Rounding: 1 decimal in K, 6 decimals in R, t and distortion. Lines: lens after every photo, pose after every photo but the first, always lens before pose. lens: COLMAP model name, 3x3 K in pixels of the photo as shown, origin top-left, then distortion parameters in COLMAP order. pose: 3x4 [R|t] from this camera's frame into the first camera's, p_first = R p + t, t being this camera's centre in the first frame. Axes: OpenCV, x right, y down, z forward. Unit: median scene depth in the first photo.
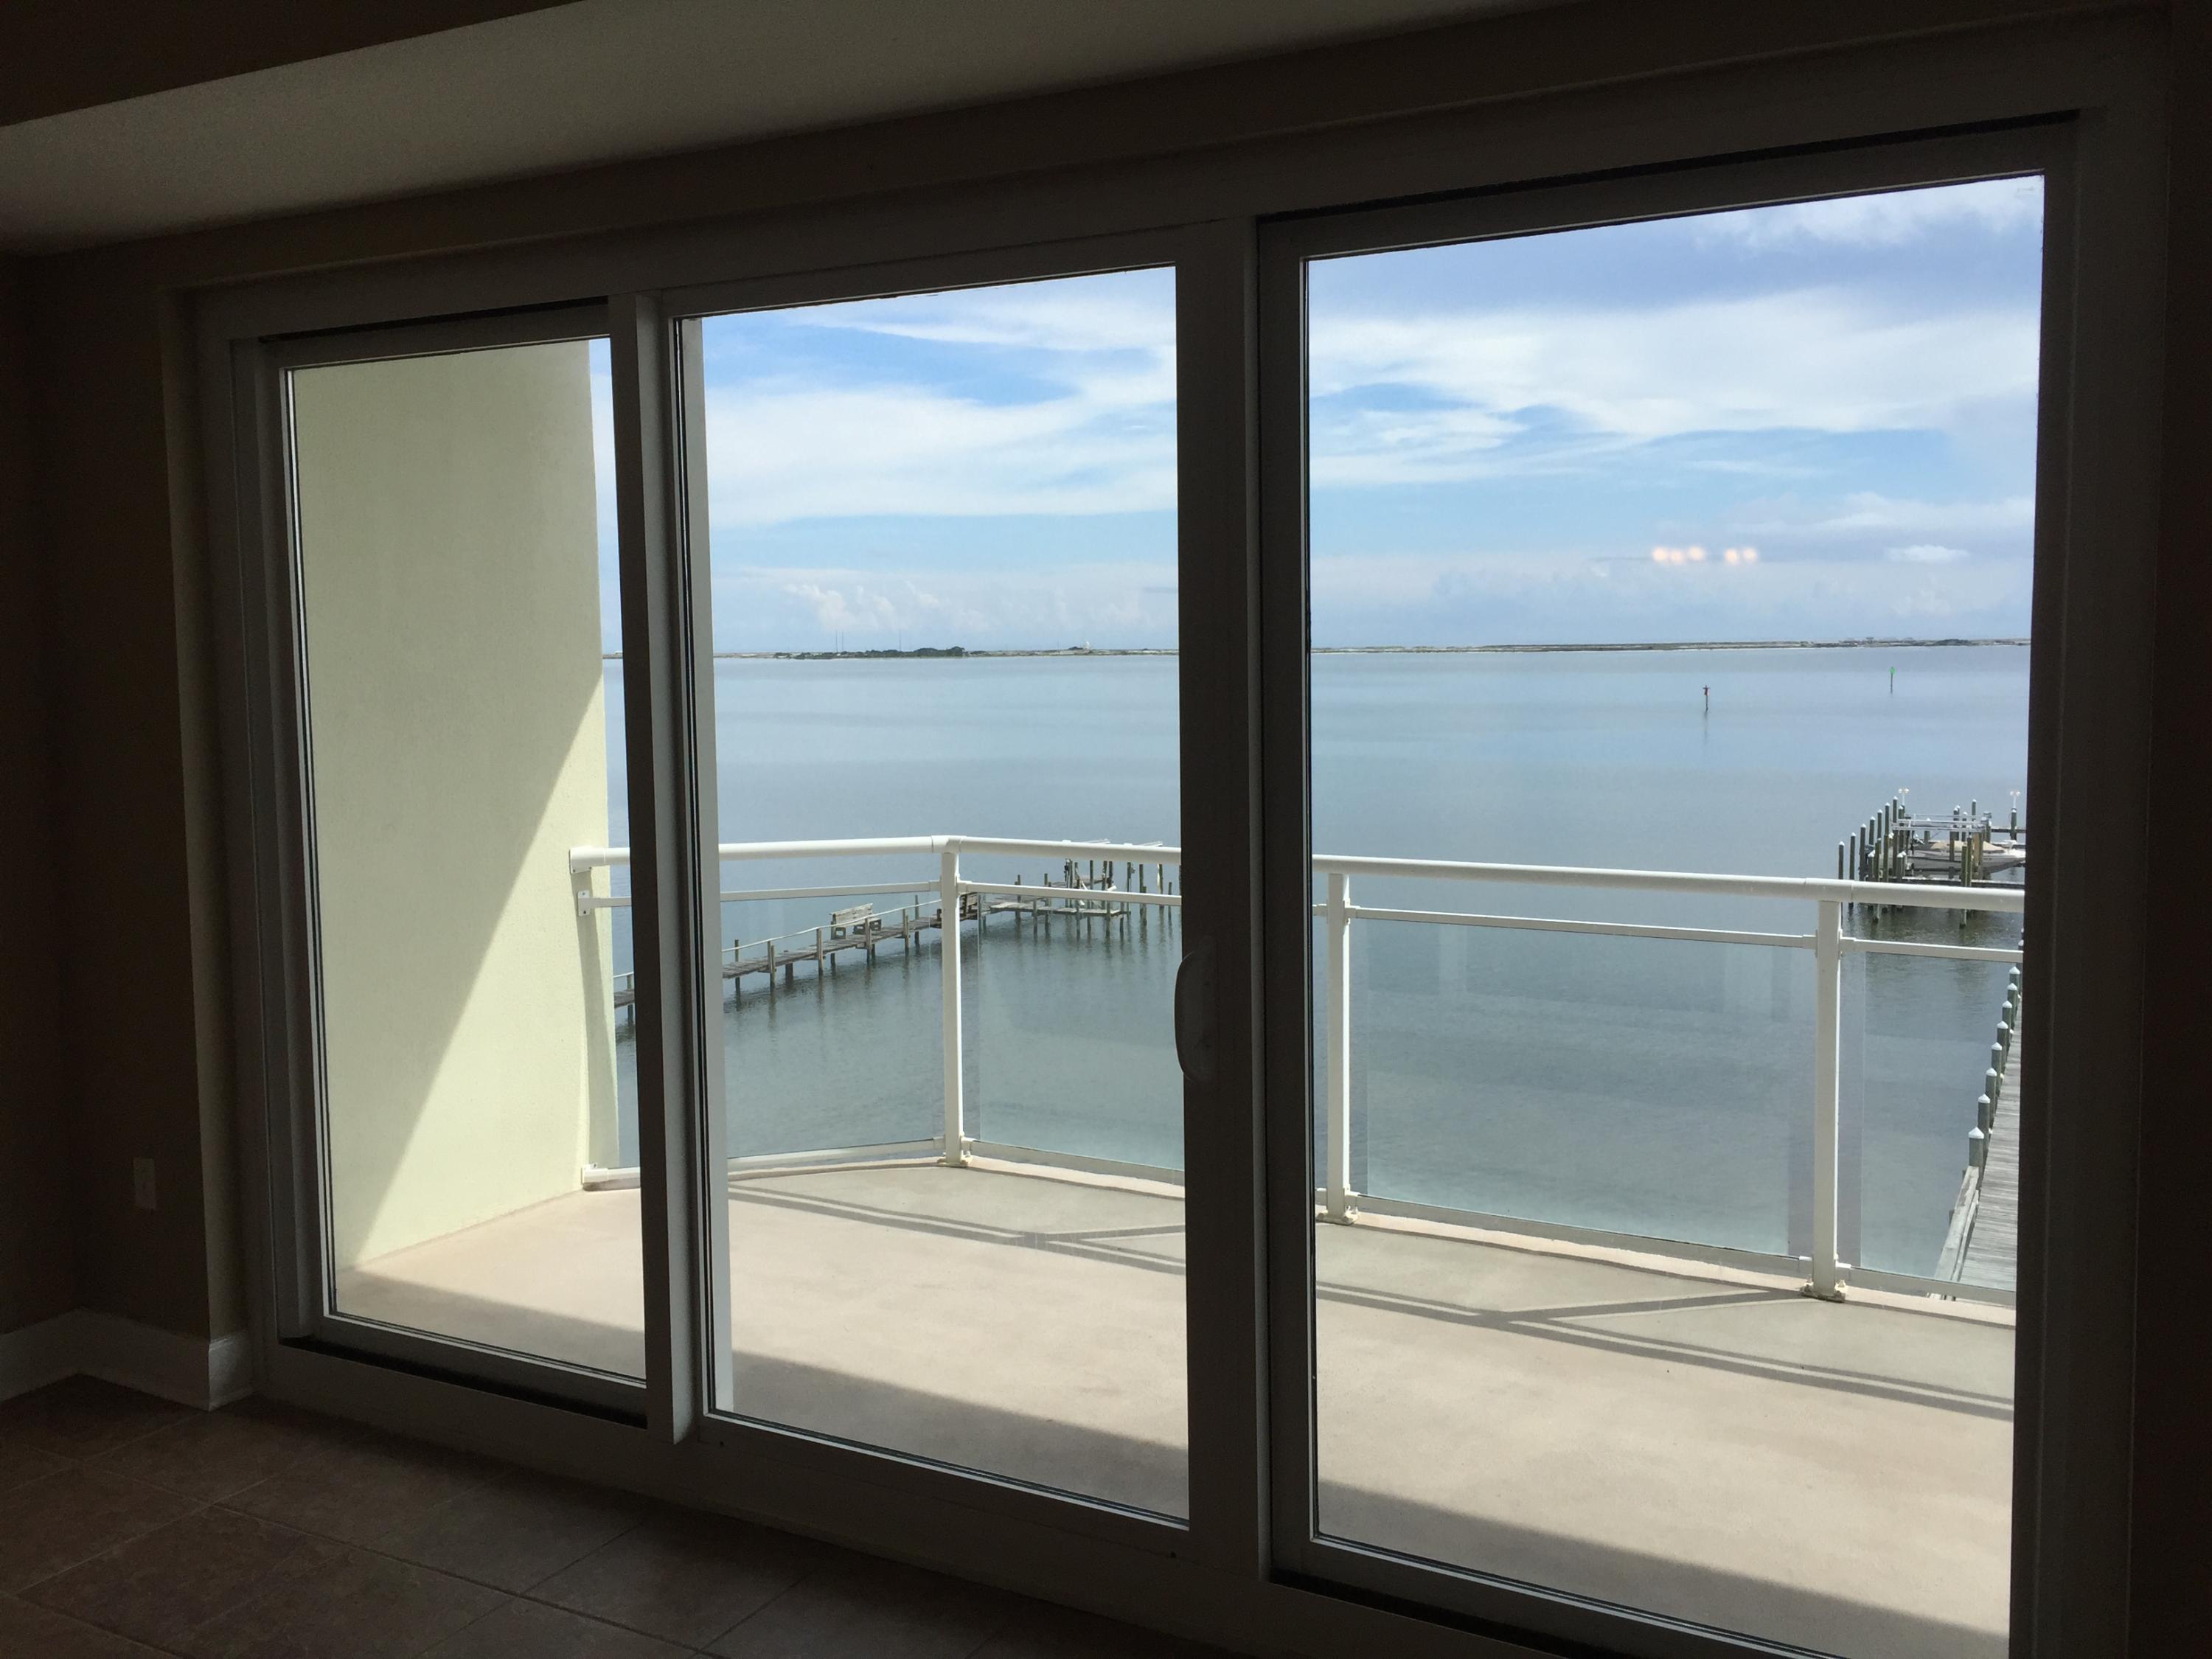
lens RADIAL K [[1912.4, 0, 1046.3], [0, 1912.4, 828.5], [0, 0, 1]] dist [0.061877, -0.014104]
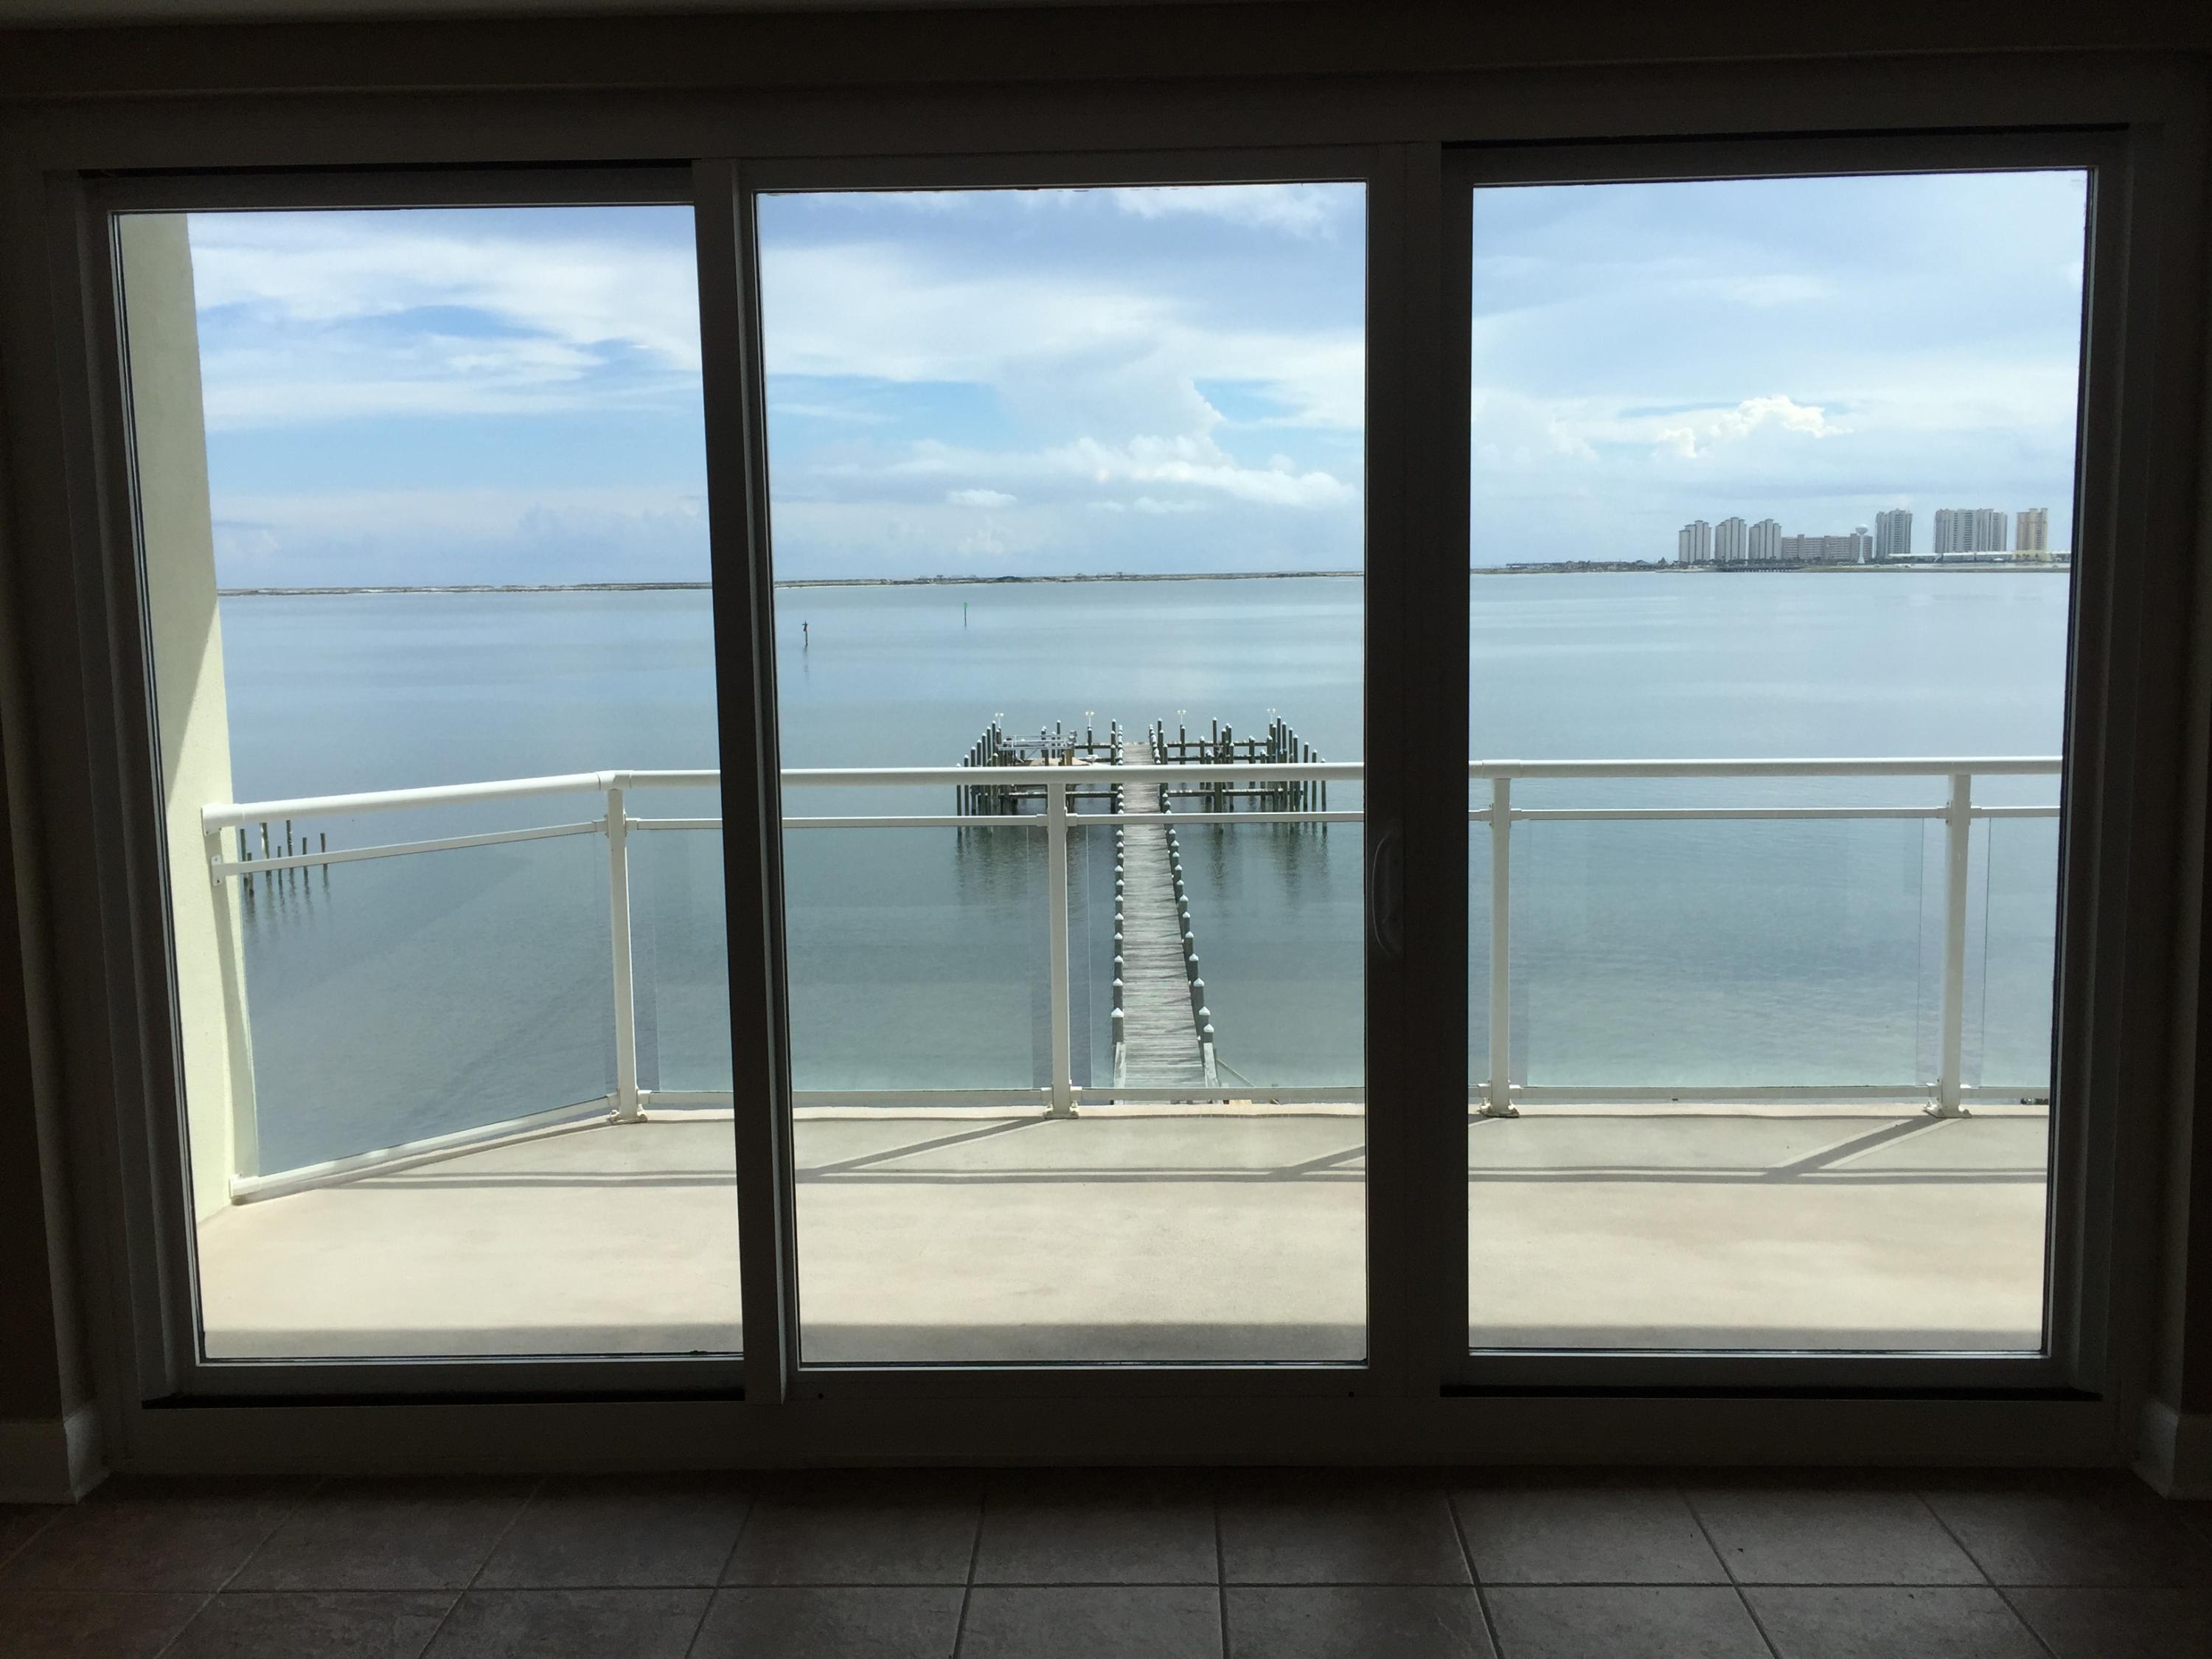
lens RADIAL K [[1946.1, 0, 1057.6], [0, 1946.1, 819.1], [0, 0, 1]] dist [0.065076, -0.021657]
pose [[0.890422, -0.063978, 0.450618, -0.286392], [0.053027, 0.997911, 0.036901, 0.003737], [-0.452037, -0.008962, 0.891954, 0.052749]]
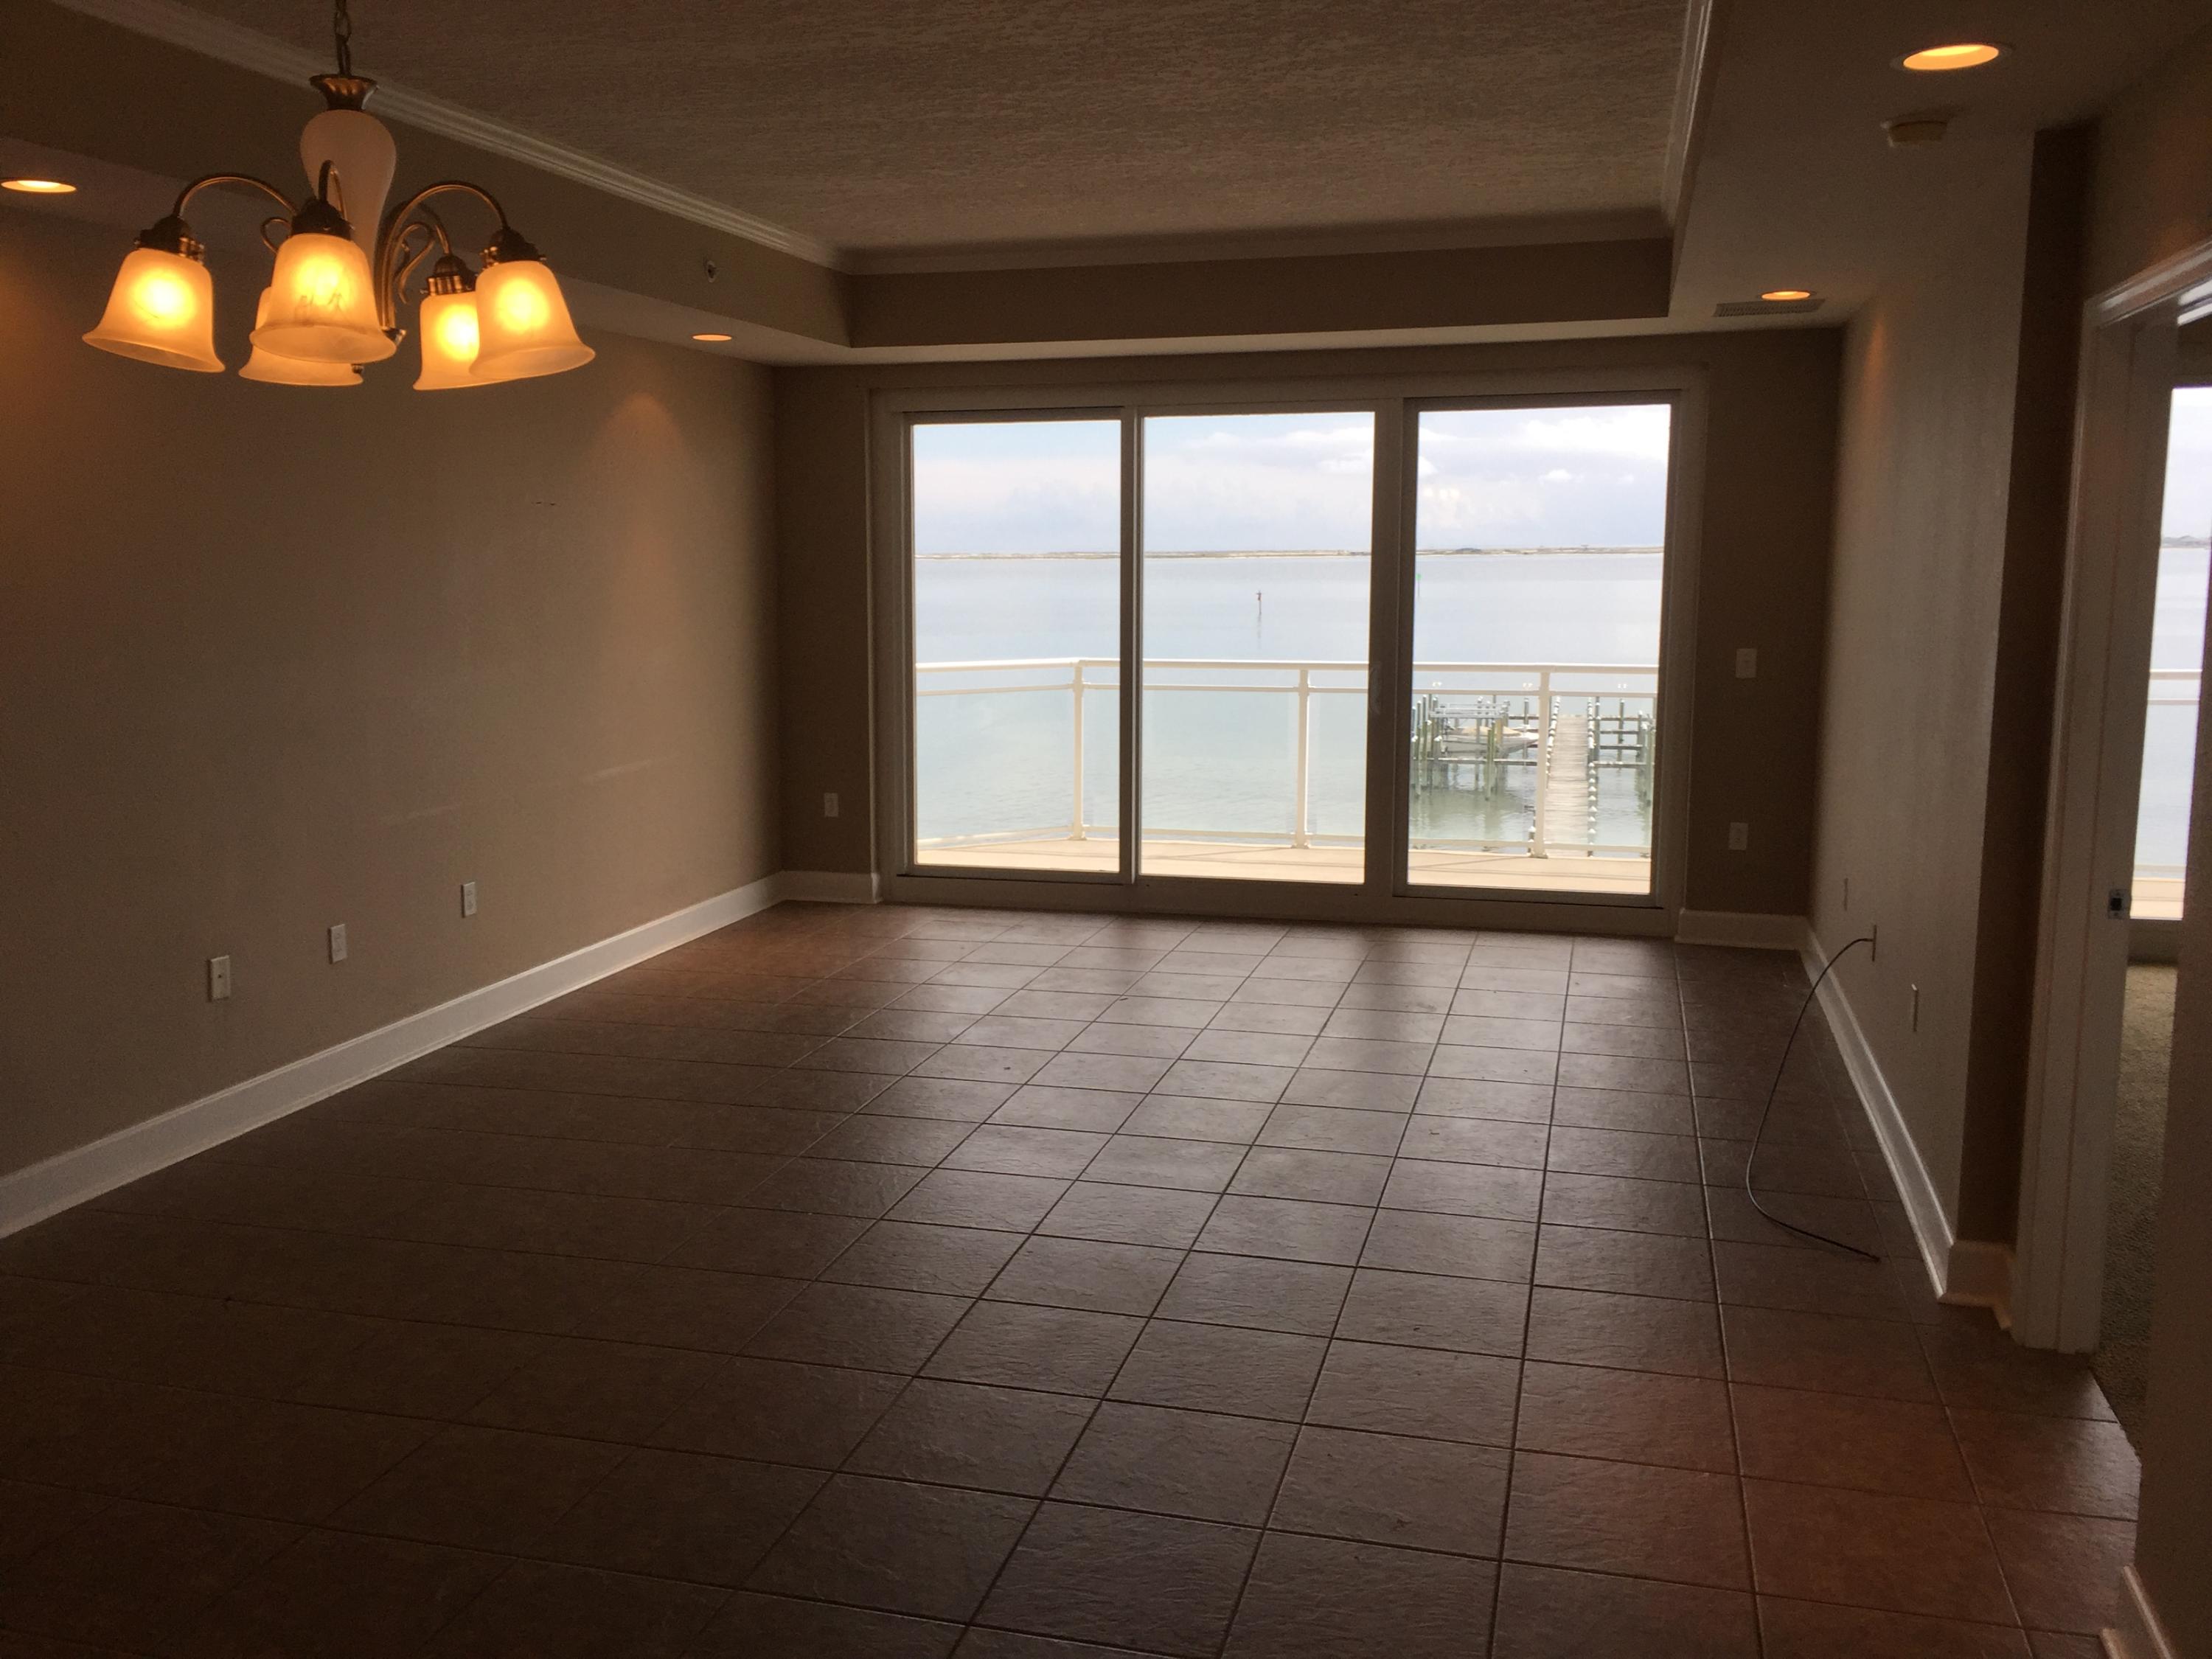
lens RADIAL K [[1956.9, 0, 996.1], [0, 1956.9, 887.9], [0, 0, 1]] dist [0.052980, -0.009615]
pose [[0.978389, -0.032520, 0.204200, -0.511172], [0.017192, 0.996930, 0.076393, 0.078140], [-0.206057, -0.071232, 0.975944, -0.812416]]
